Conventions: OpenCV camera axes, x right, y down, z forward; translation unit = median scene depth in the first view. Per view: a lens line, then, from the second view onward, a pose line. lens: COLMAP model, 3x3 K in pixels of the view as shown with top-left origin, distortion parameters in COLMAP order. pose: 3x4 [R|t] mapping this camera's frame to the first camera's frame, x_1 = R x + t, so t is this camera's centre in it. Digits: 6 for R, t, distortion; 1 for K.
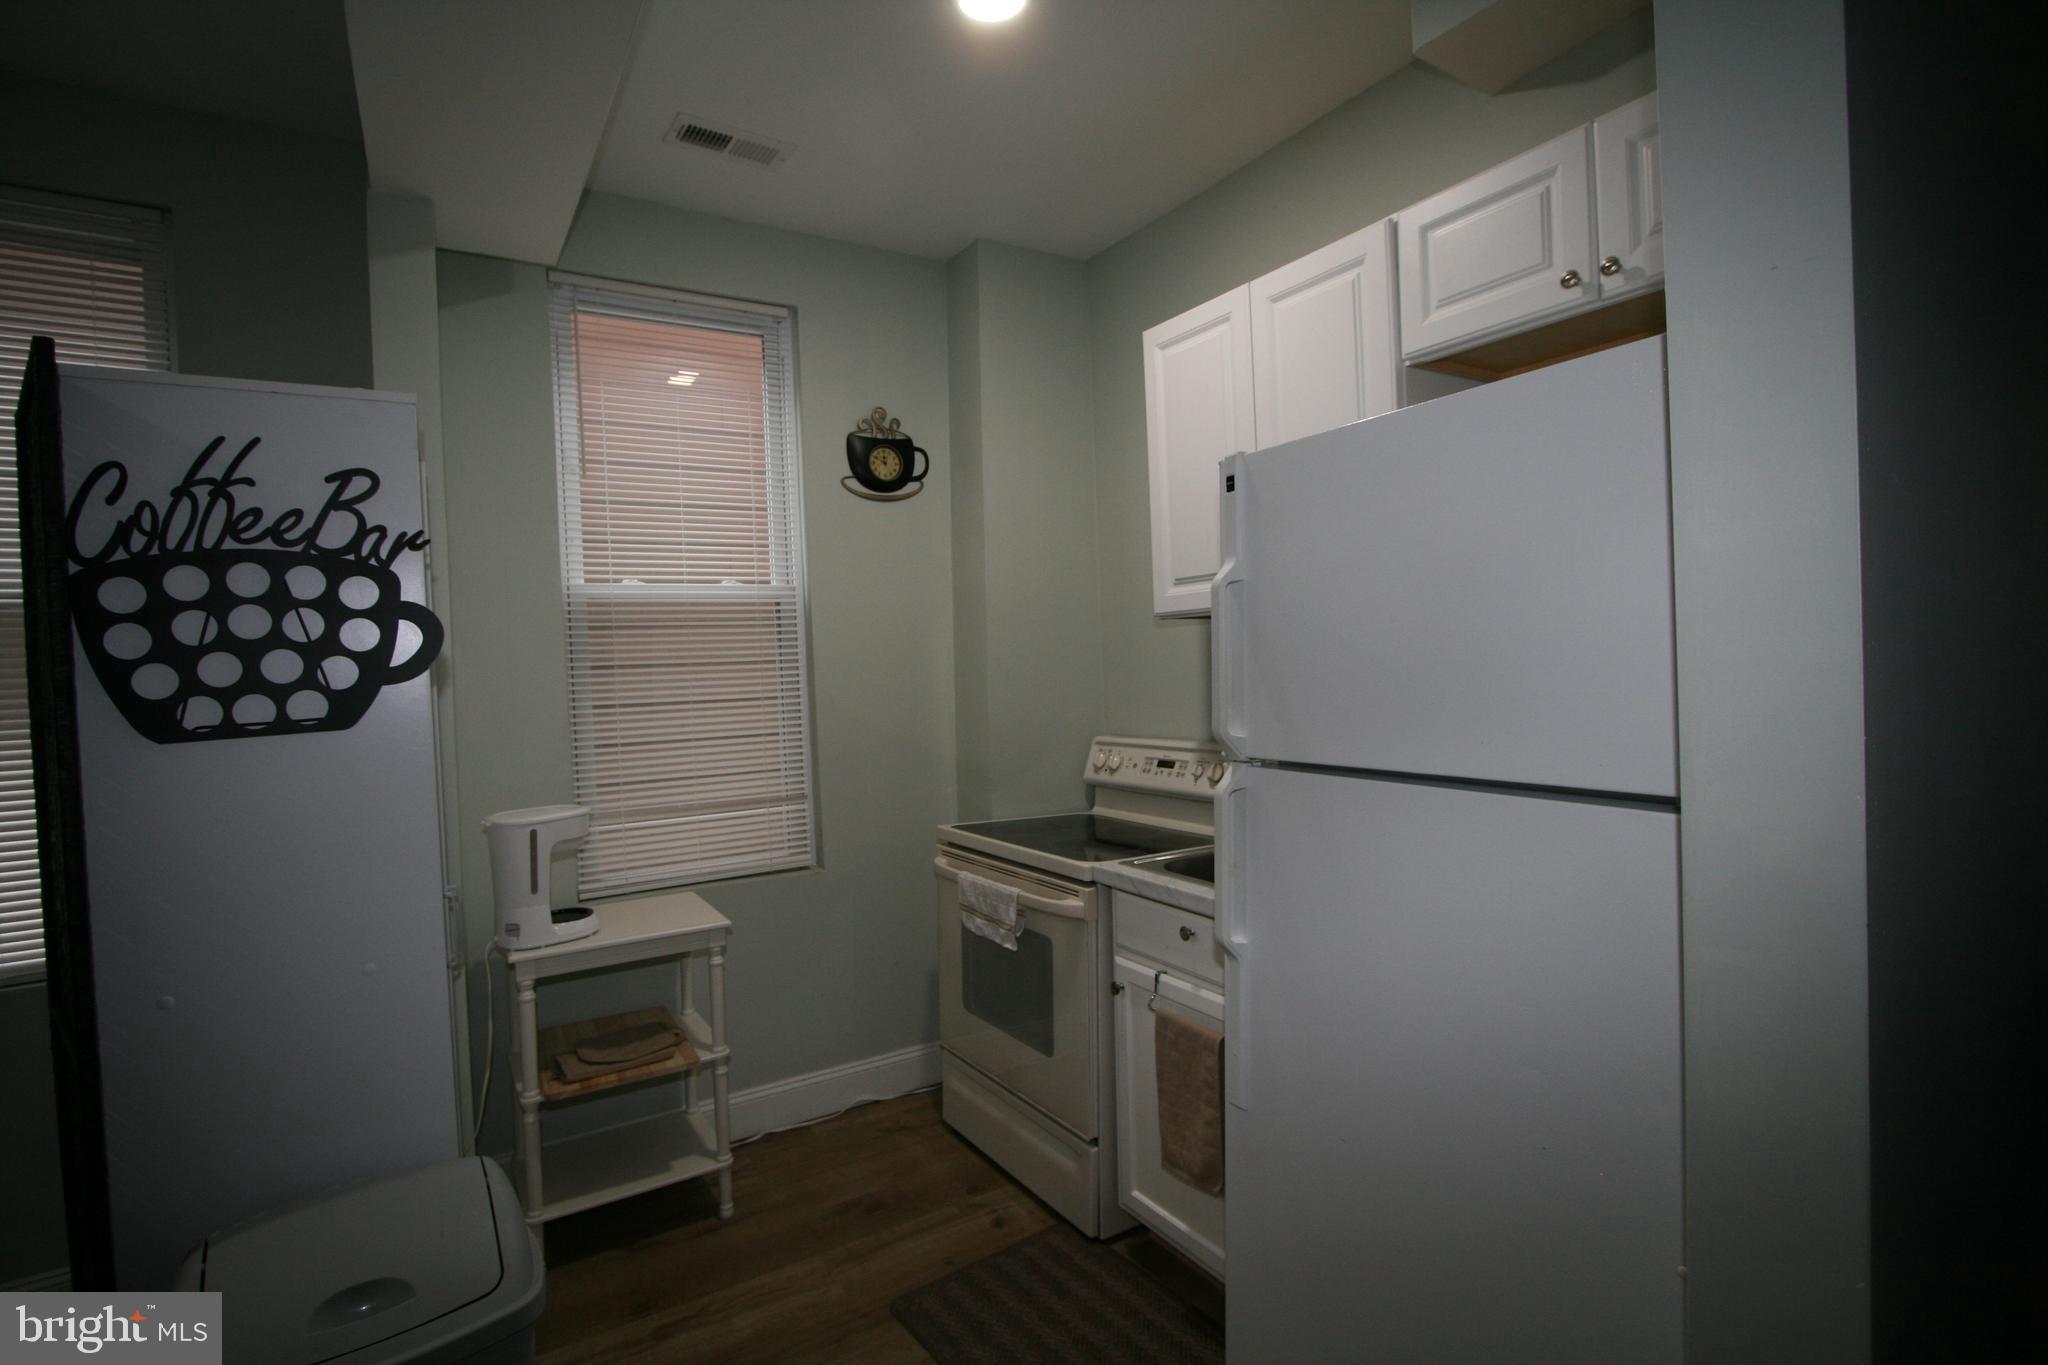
lens RADIAL K [[989.2, 0, 1018.6], [0, 989.2, 681.6], [0, 0, 1]] dist [-0.015578, 0.002498]
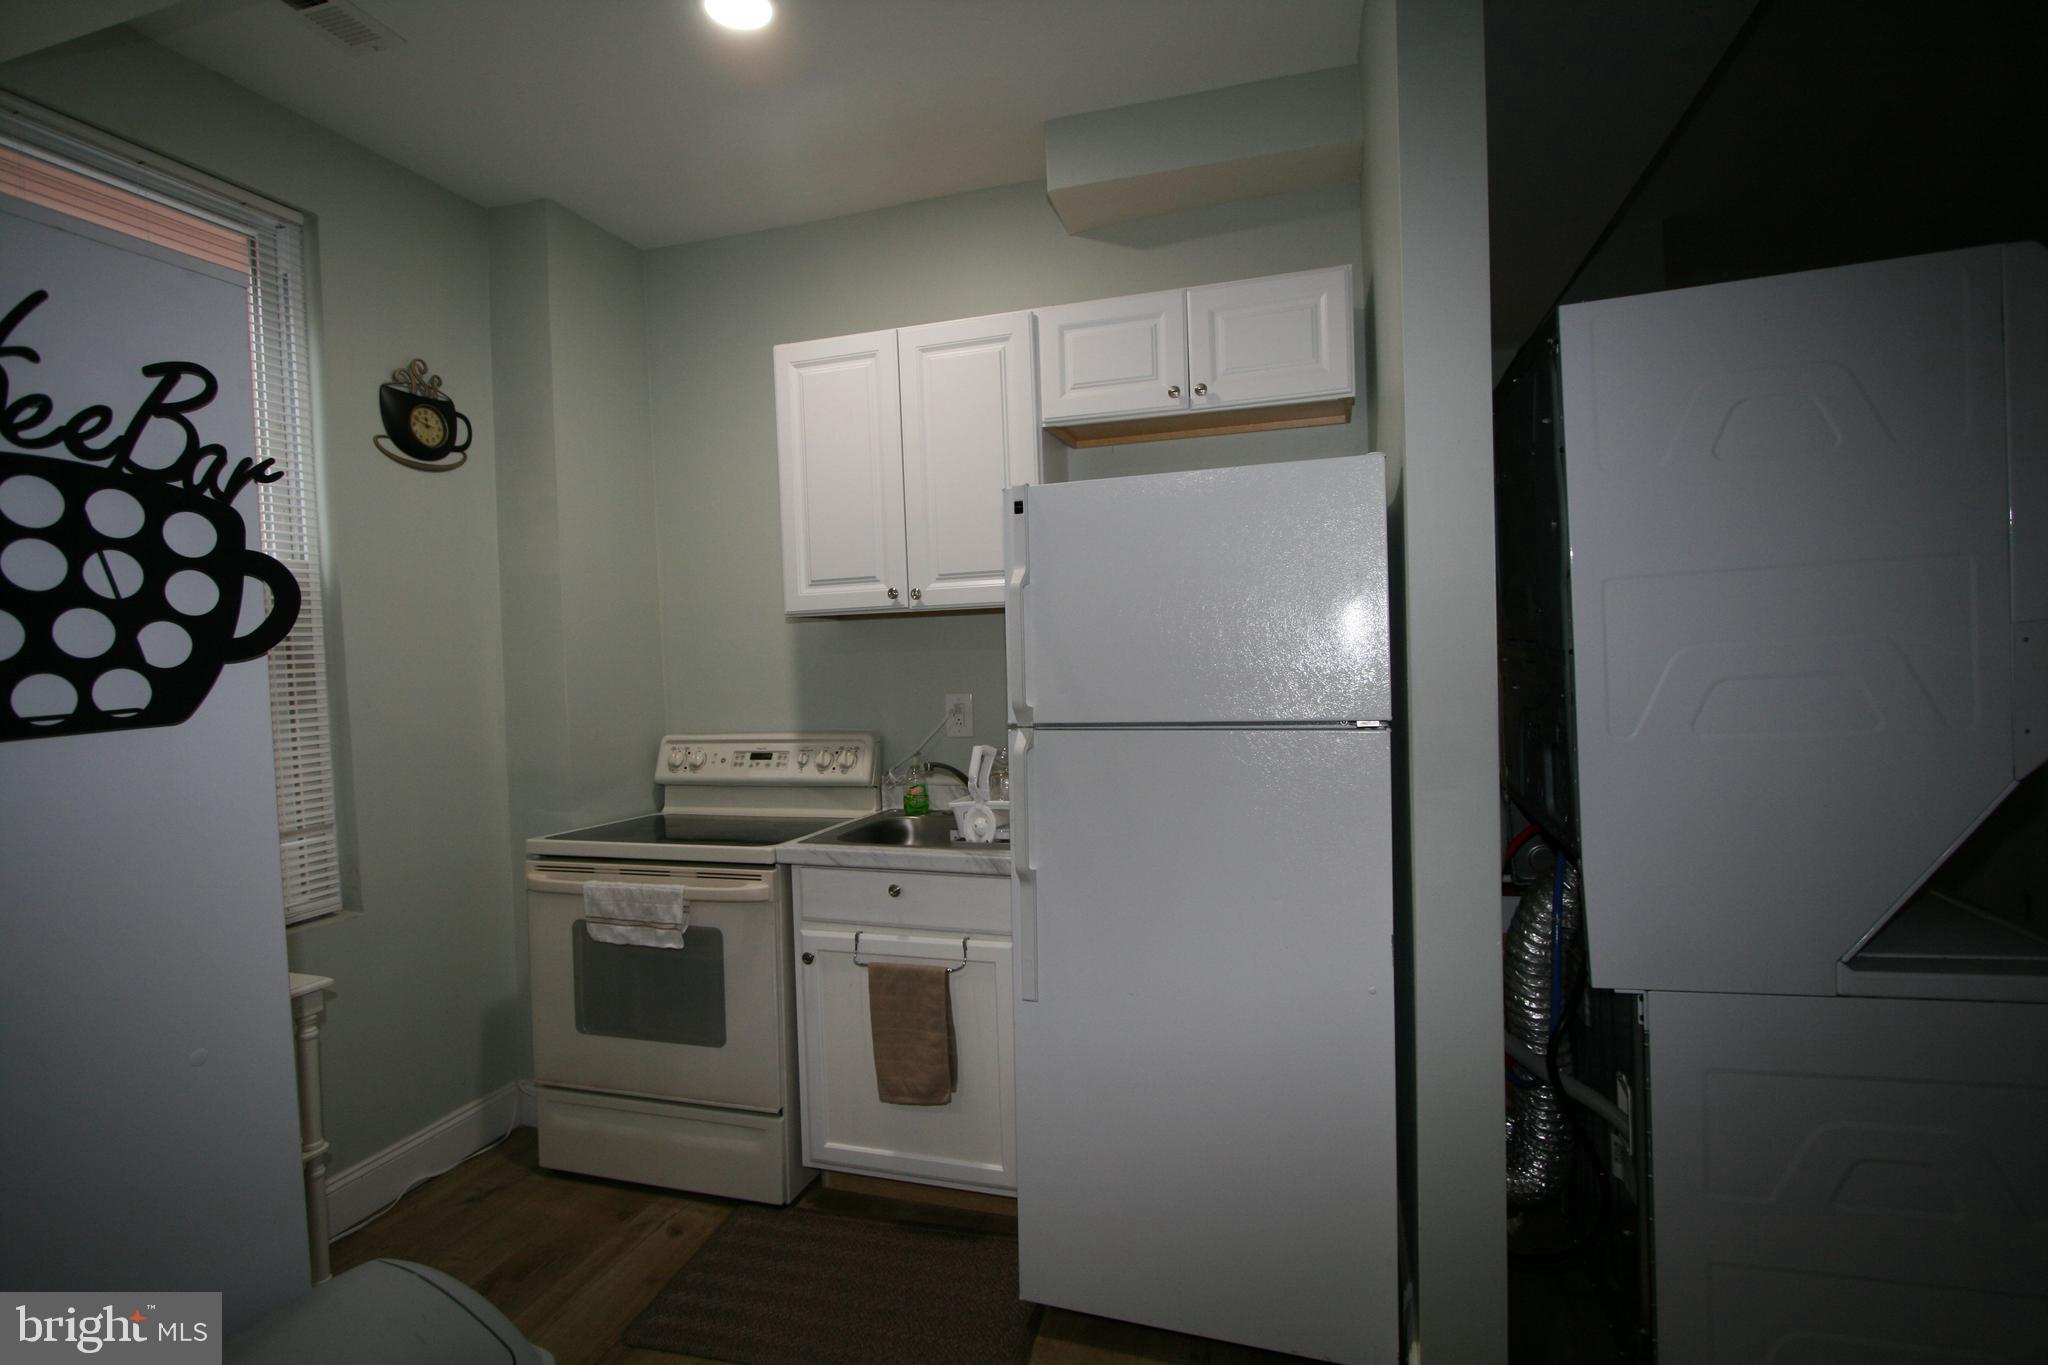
lens RADIAL K [[989.2, 0, 1023.8], [0, 989.2, 679.4], [0, 0, 1]] dist [-0.015578, 0.002498]
pose [[0.747860, -0.009727, 0.663785, -0.424924], [0.020473, 0.999755, -0.008415, 0.021244], [-0.663540, 0.019883, 0.747876, 0.036157]]
